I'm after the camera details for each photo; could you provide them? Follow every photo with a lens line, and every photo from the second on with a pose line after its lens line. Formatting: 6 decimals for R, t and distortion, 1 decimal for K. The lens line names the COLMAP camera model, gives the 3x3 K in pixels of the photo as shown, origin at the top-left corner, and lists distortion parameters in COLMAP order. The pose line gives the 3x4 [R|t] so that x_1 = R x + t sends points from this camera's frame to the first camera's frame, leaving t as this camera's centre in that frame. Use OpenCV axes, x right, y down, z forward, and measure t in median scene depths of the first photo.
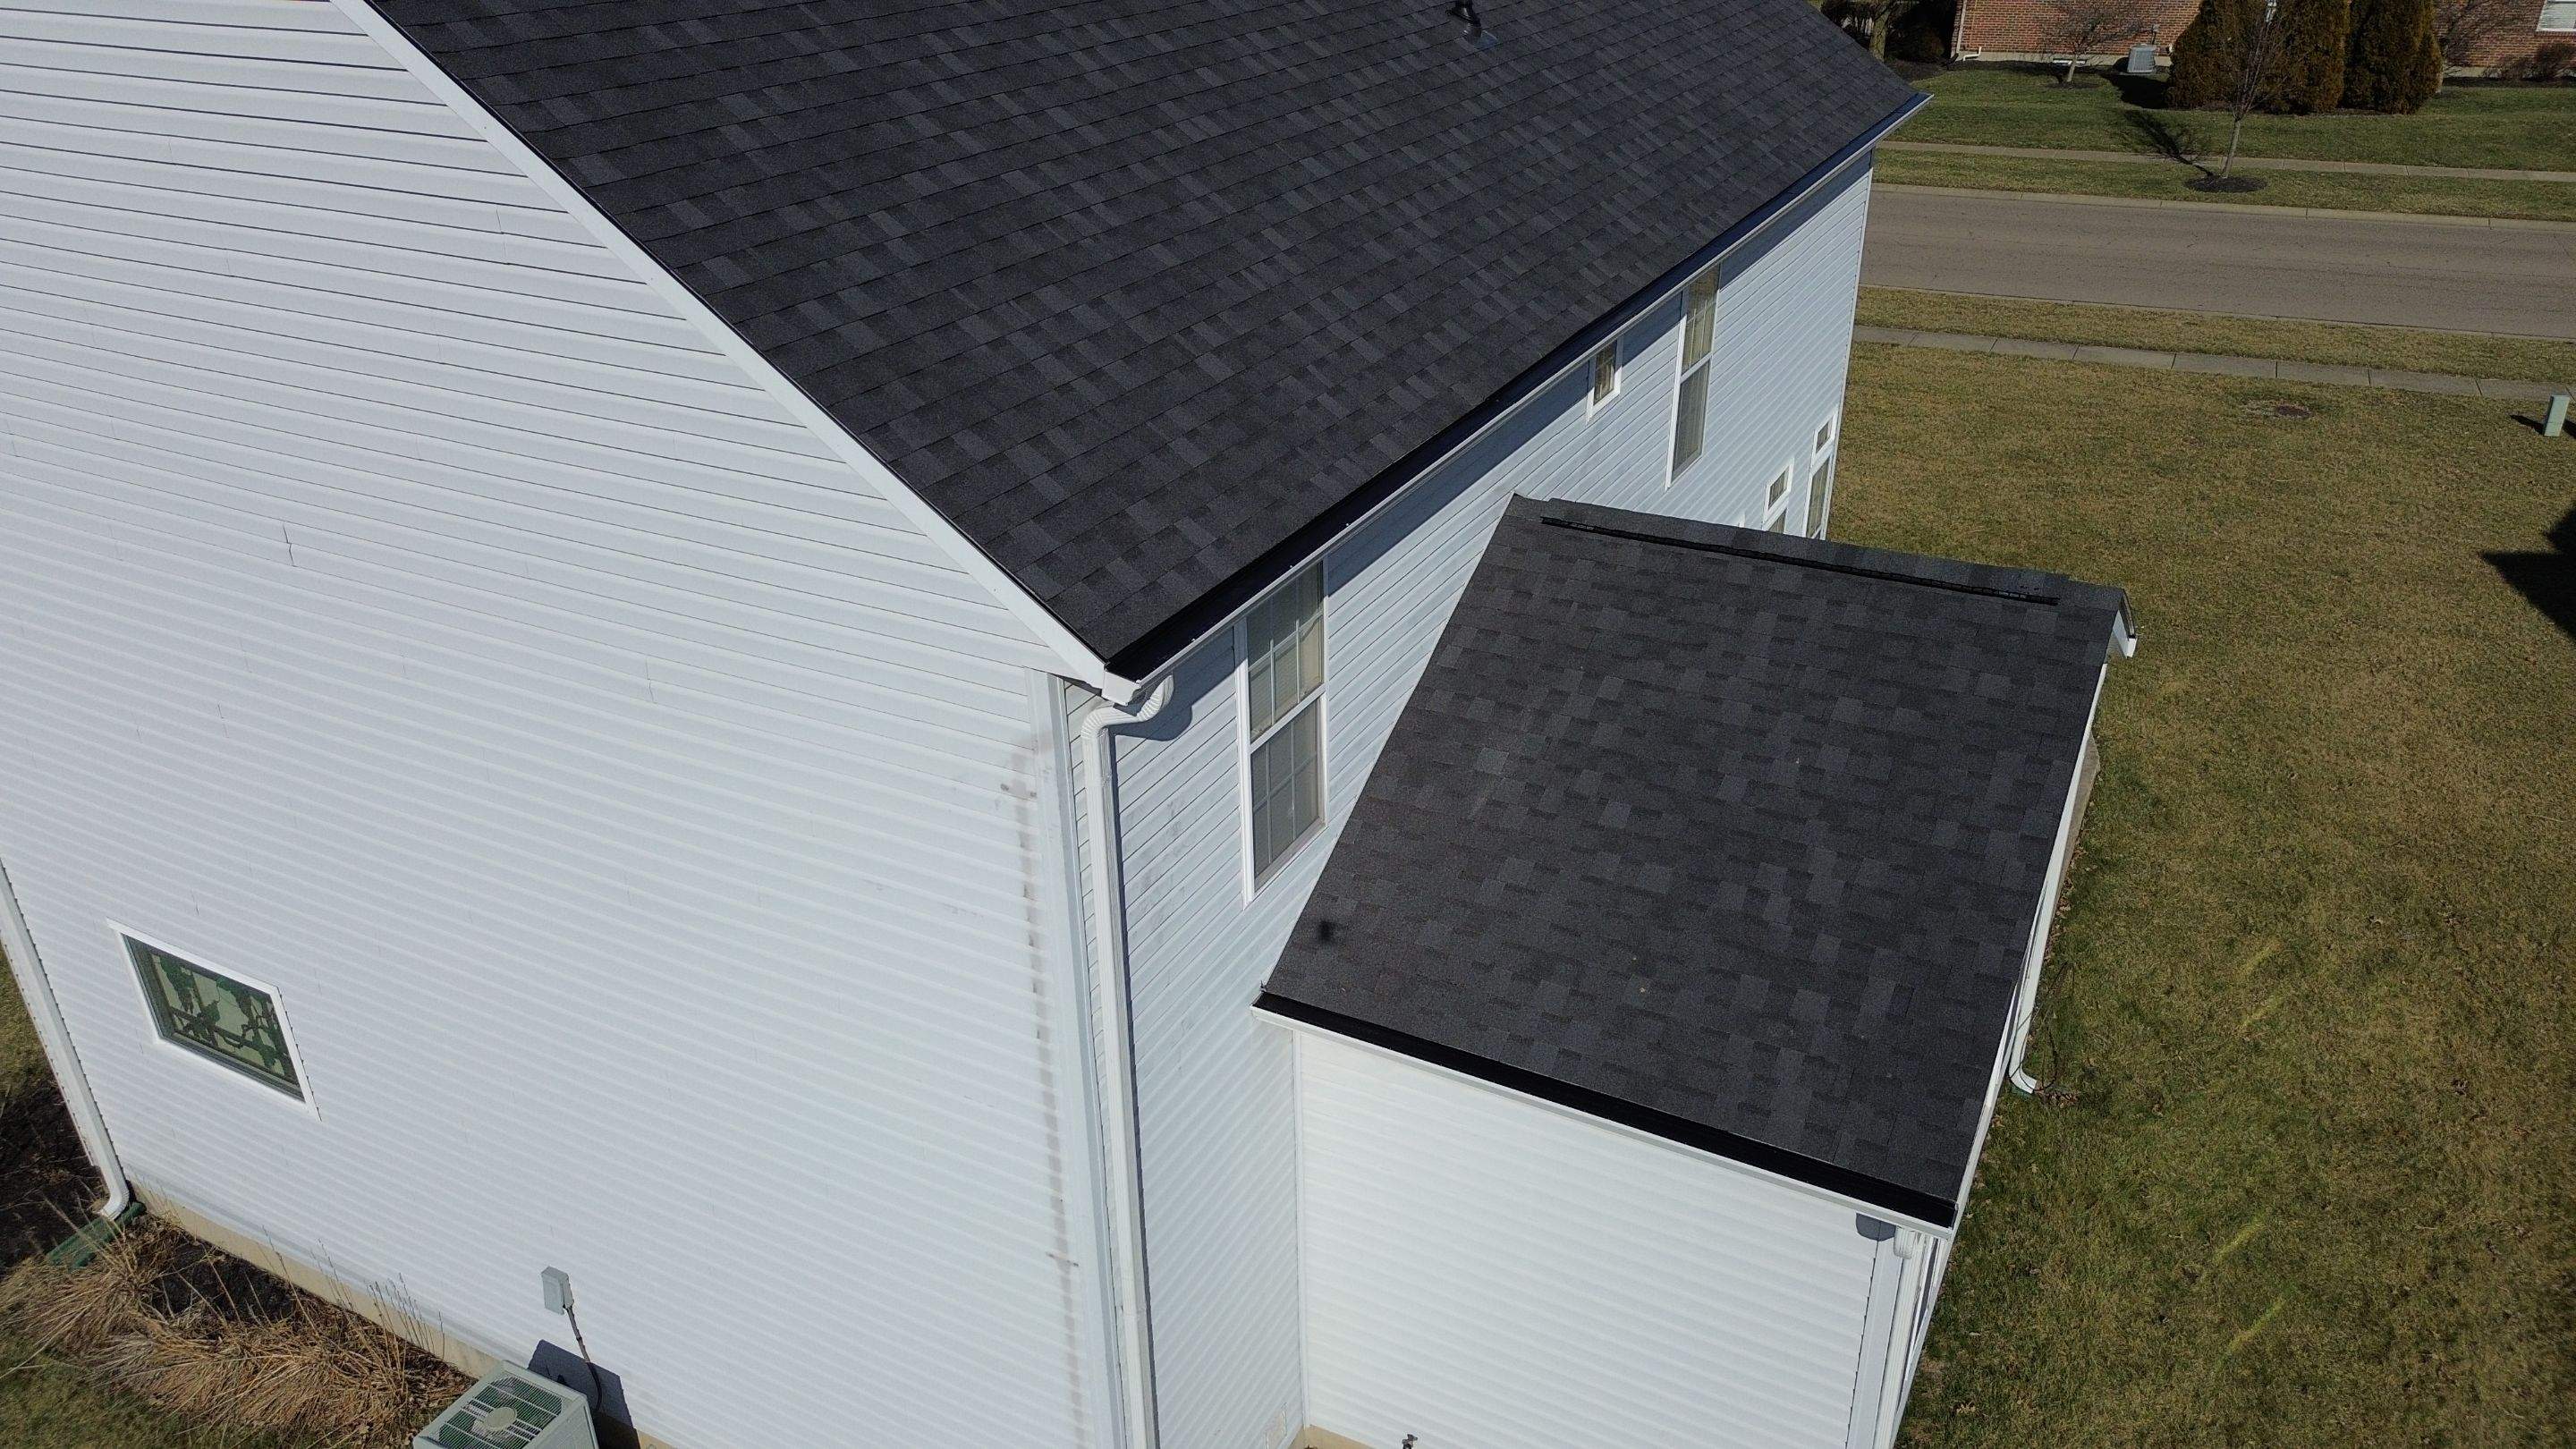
lens RADIAL K [[1806.4, 0, 1292.4], [0, 1806.4, 715.7], [0, 0, 1]] dist [0.064121, -0.052269]
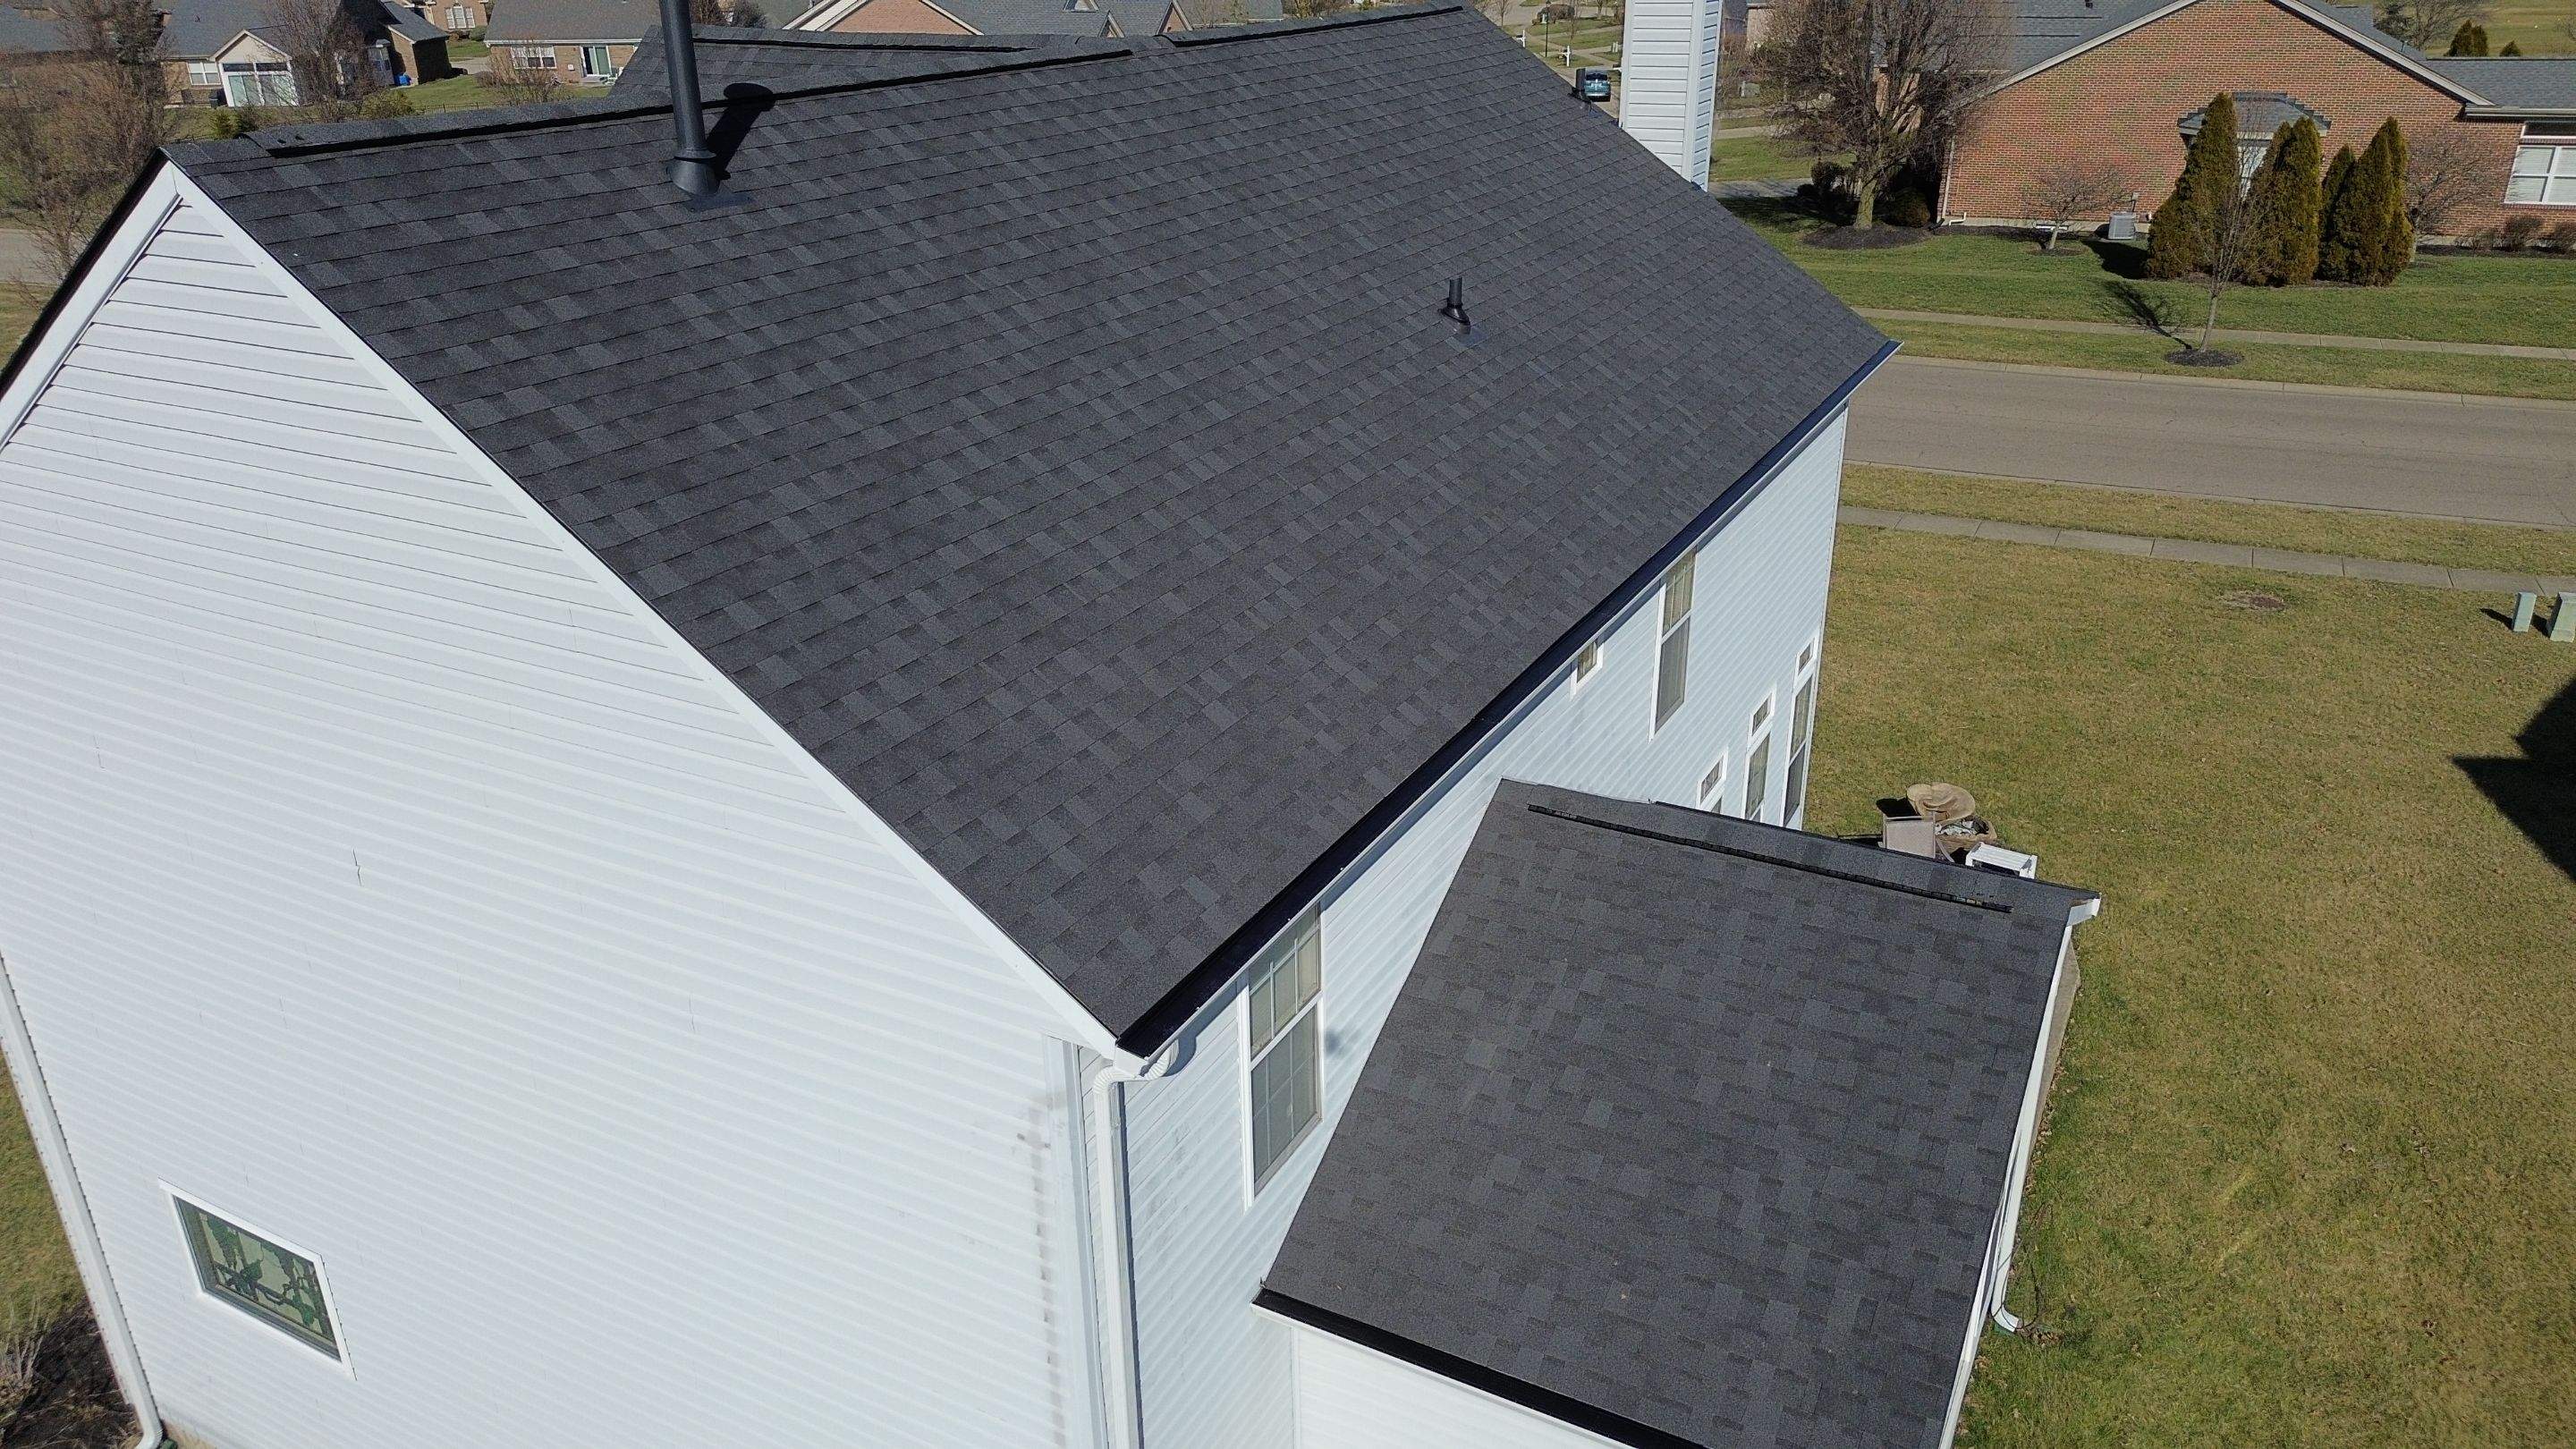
lens RADIAL K [[1806.4, 0, 1291.9], [0, 1806.4, 720.4], [0, 0, 1]] dist [0.064121, -0.052269]
pose [[0.999991, 0.002387, -0.003421, 0.003018], [-0.002583, 0.998279, -0.058587, -0.100396], [0.003276, 0.058596, 0.998276, -0.063469]]
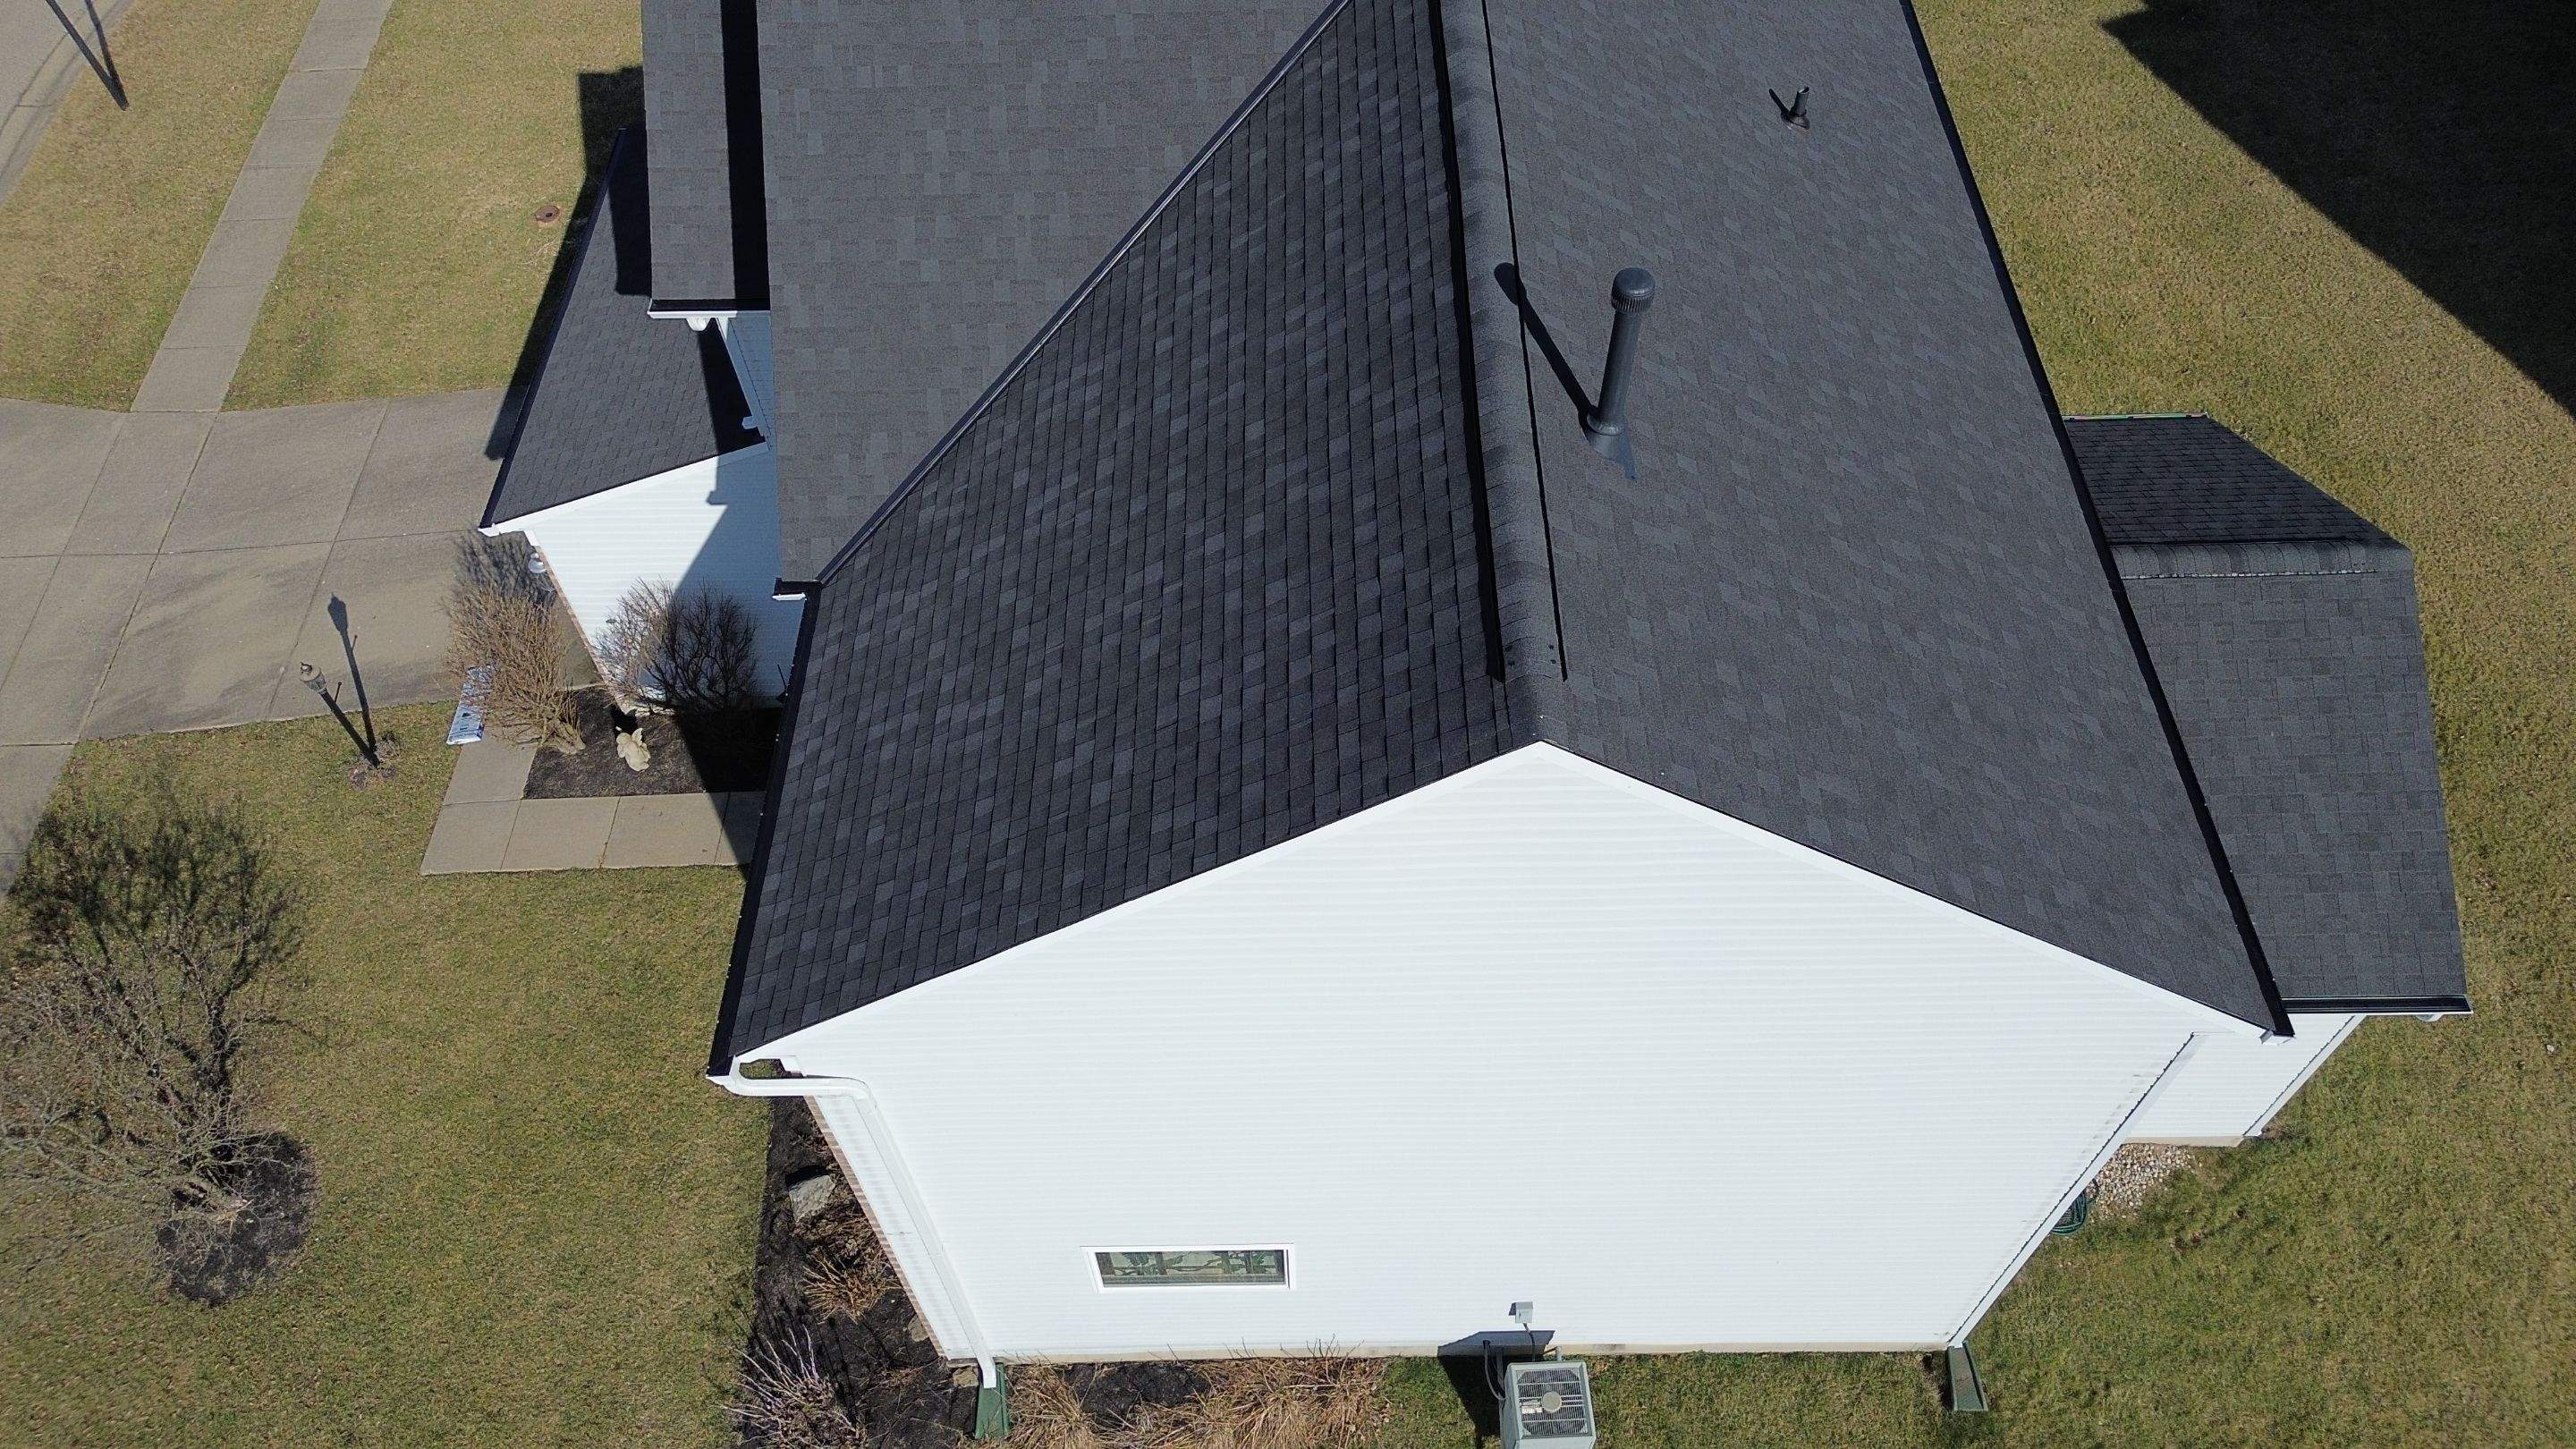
lens RADIAL K [[1806.4, 0, 1298.8], [0, 1806.4, 721.9], [0, 0, 1]] dist [0.064121, -0.052269]
pose [[0.876309, -0.385242, 0.289259, -0.814667], [0.225083, 0.858279, 0.461188, -0.806702], [-0.425934, -0.339036, 0.838829, 0.032201]]
